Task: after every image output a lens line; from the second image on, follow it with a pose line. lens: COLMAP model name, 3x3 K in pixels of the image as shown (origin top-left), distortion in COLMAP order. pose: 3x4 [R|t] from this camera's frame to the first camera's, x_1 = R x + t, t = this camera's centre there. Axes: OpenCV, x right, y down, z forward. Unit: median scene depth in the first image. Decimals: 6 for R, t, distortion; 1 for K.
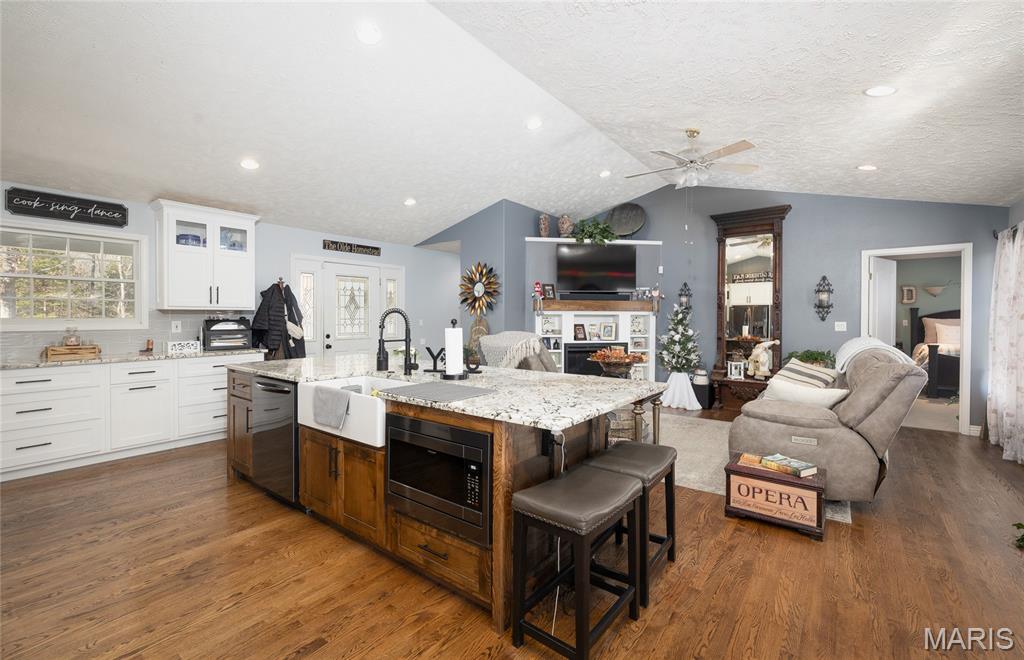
lens RADIAL K [[441.8, 0, 512.0], [0, 441.8, 323.9], [0, 0, 1]] dist [0.000426, 0.000040]
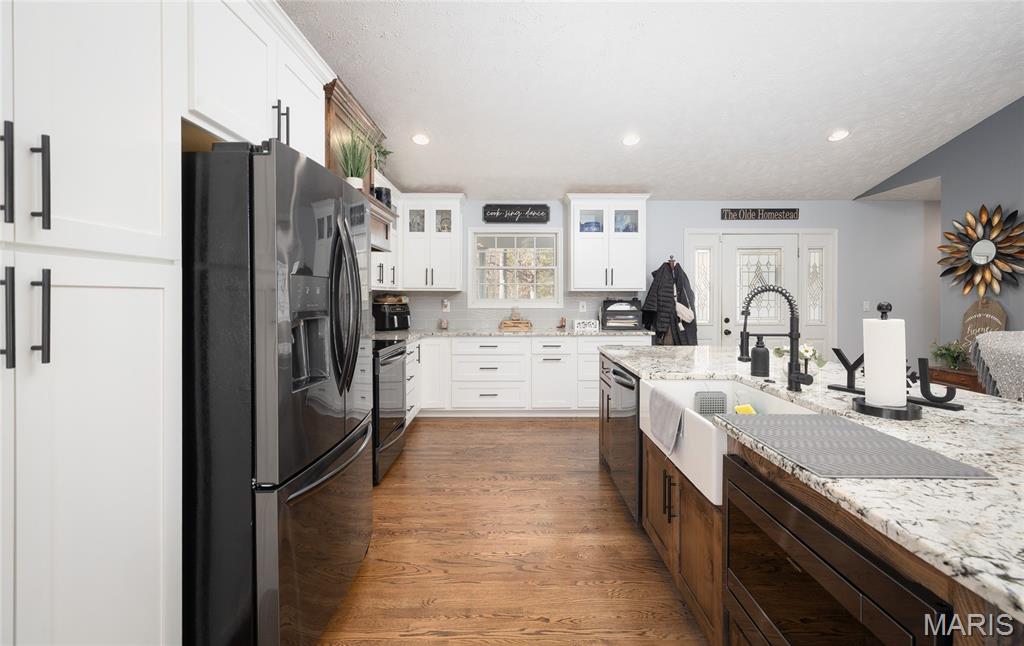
lens RADIAL K [[440.3, 0, 515.0], [0, 440.3, 299.0], [0, 0, 1]] dist [0.001392, -0.000101]
pose [[0.614117, 0.002057, -0.789212, 0.009864], [-0.012232, 0.999901, -0.006913, -0.003565], [0.789120, 0.013899, 0.614082, 0.194783]]
